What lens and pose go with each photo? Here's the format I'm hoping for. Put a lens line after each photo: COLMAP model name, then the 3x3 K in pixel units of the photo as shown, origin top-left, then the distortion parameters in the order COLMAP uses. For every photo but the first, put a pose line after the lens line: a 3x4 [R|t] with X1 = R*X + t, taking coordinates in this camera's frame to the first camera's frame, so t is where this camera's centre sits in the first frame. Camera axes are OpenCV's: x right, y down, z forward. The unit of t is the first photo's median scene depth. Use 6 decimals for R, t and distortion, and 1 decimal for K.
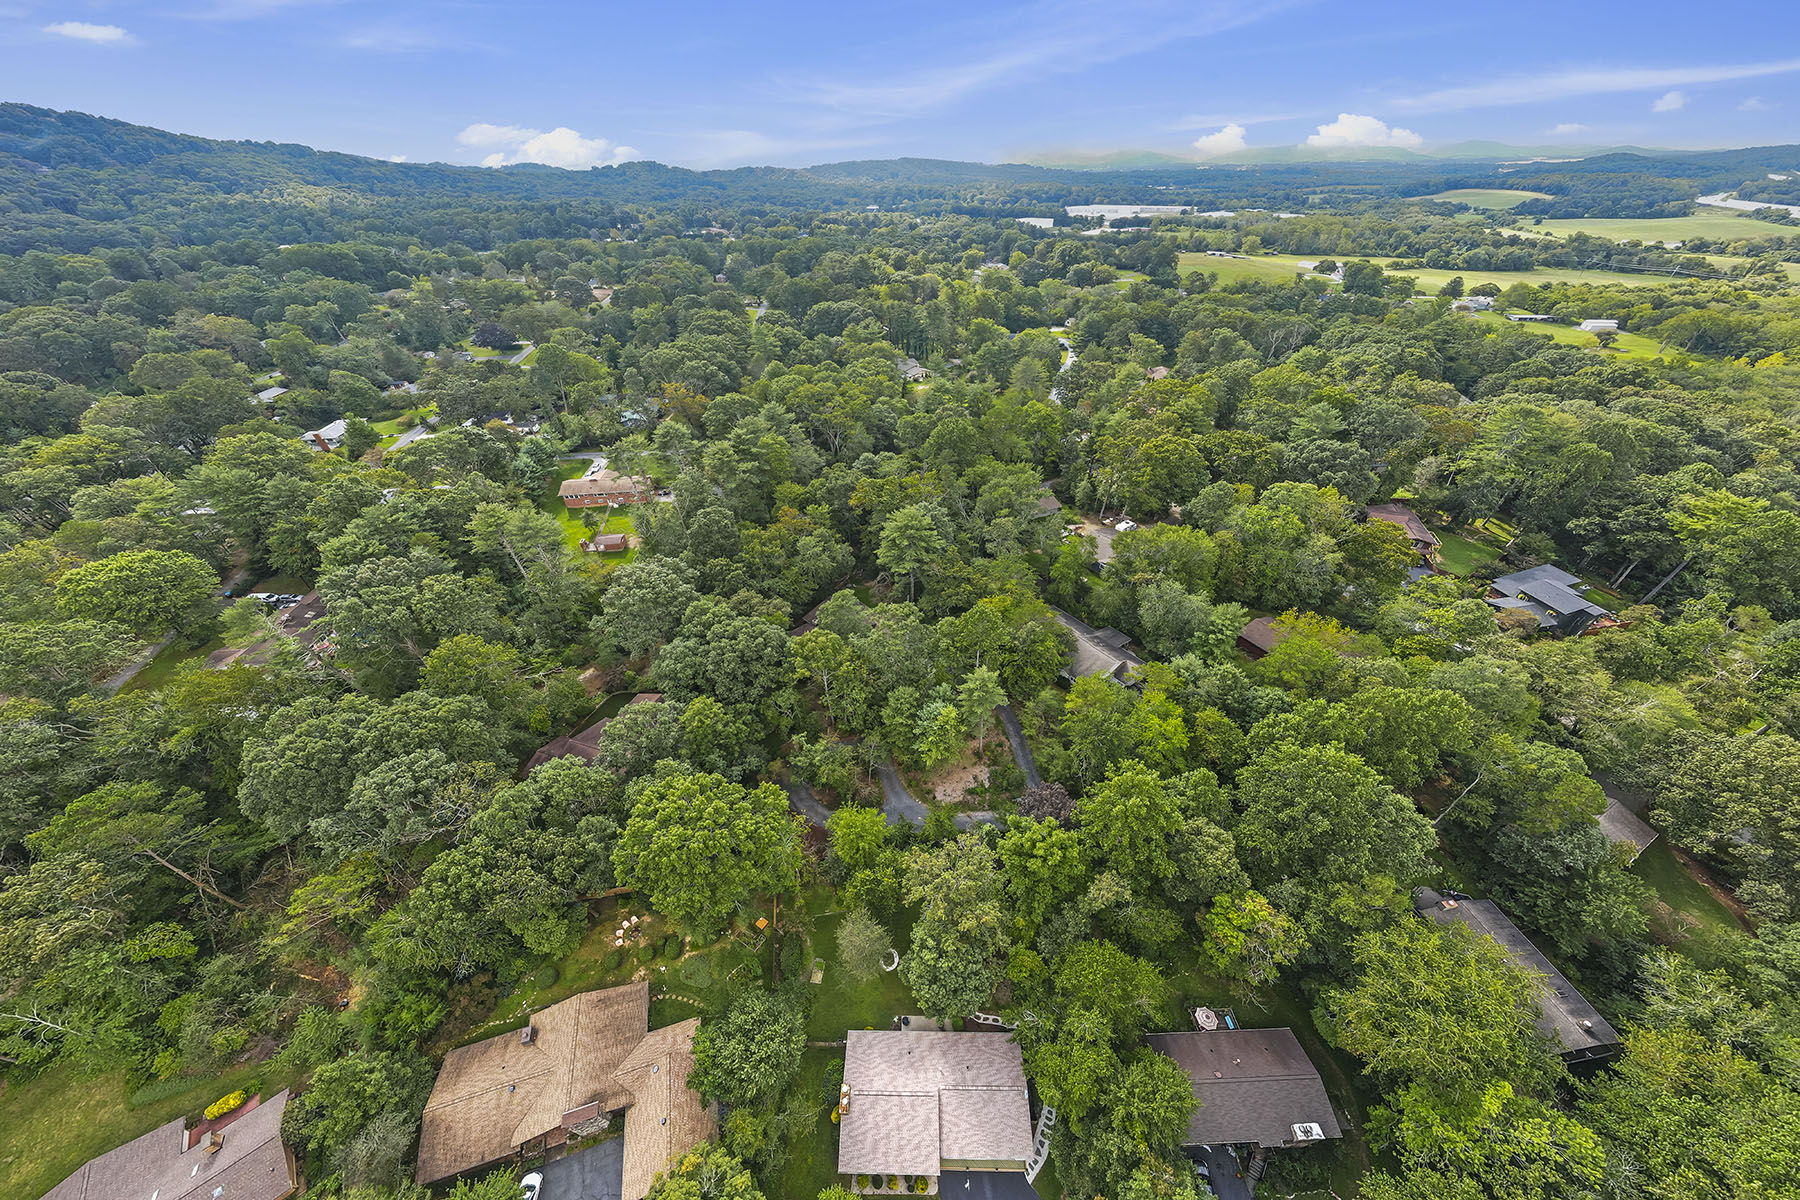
lens RADIAL K [[491.1, 0, 900.8], [0, 491.1, 598.5], [0, 0, 1]] dist [0.000482, 0.000006]
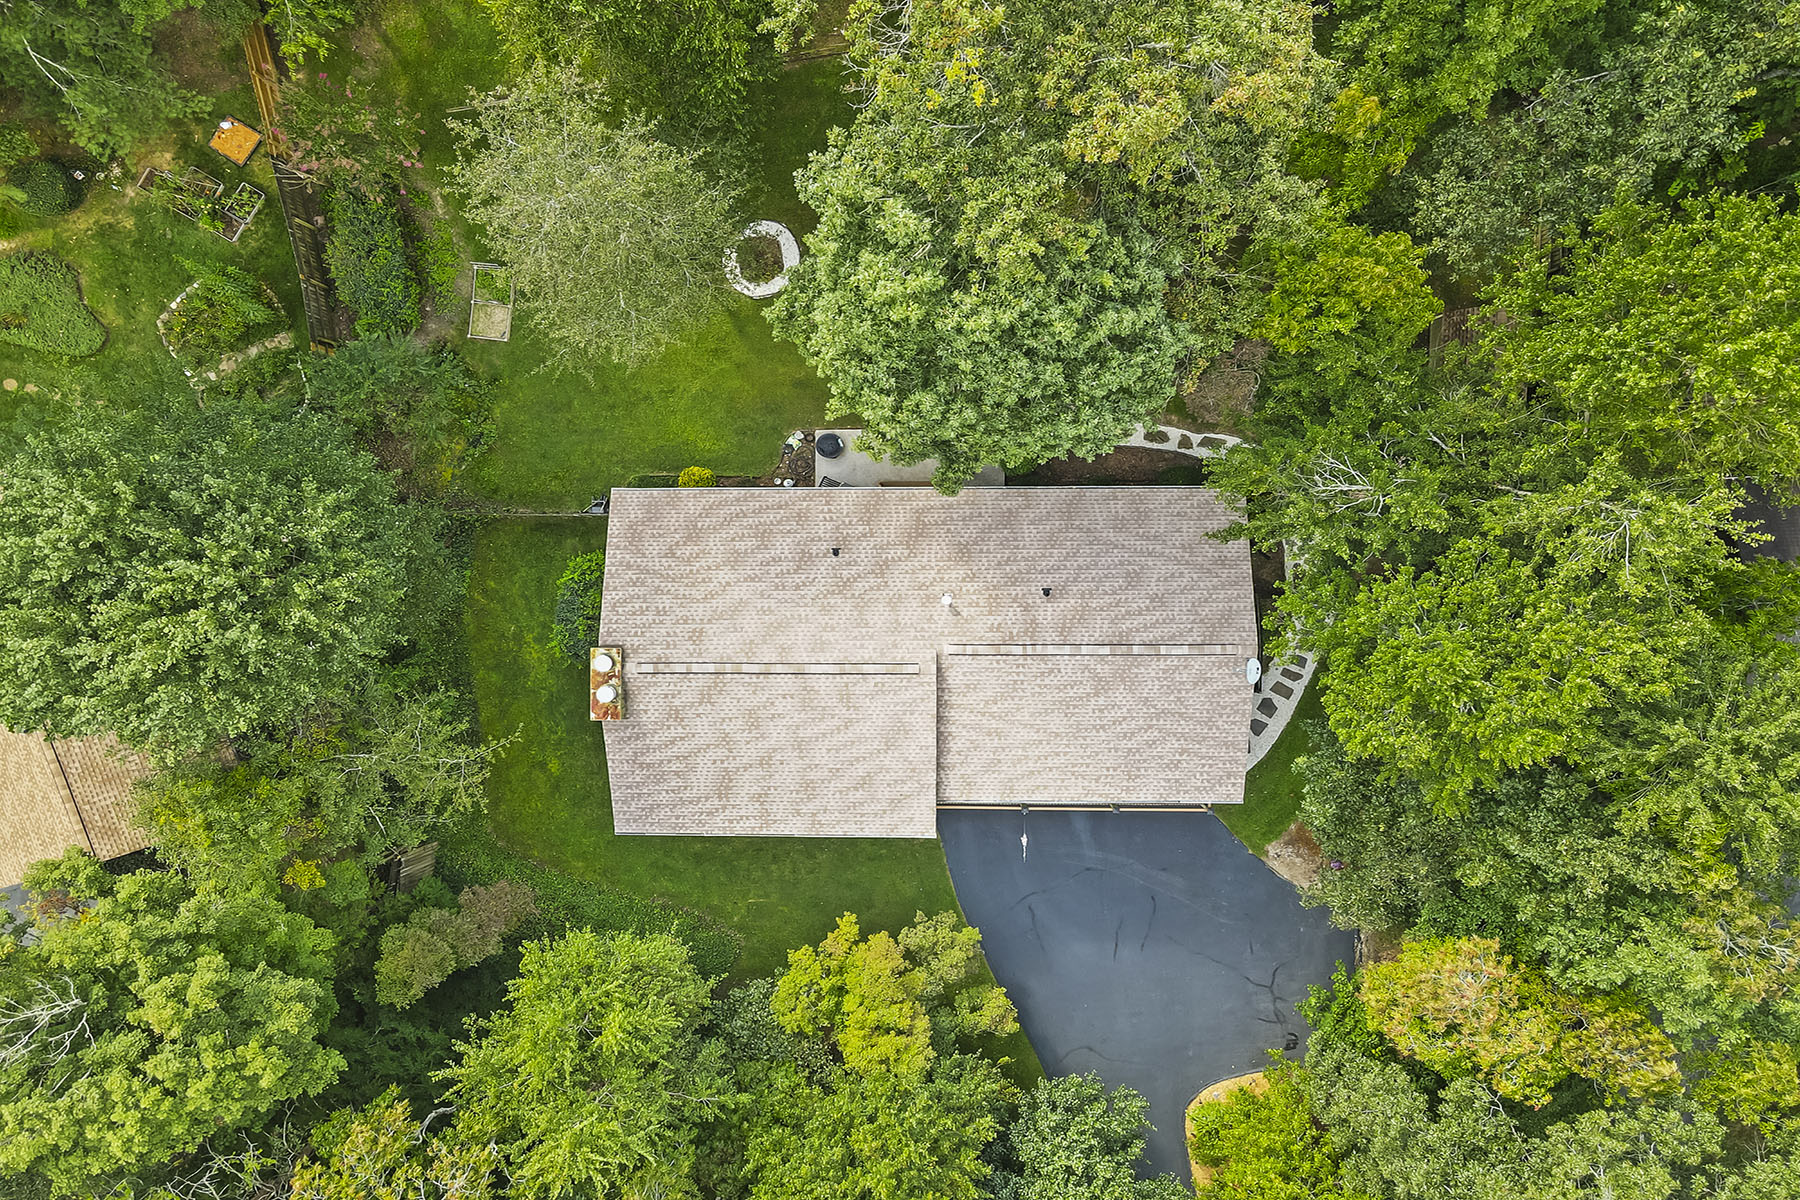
lens RADIAL K [[1304.0, 0, 901.6], [0, 1304.0, 599.9], [0, 0, 1]] dist [0.029205, 0.003490]
pose [[0.999753, -0.021258, 0.006440, 0.051072], [0.007688, 0.603164, 0.797580, 0.377573], [-0.020840, -0.797334, 0.603179, 0.563710]]
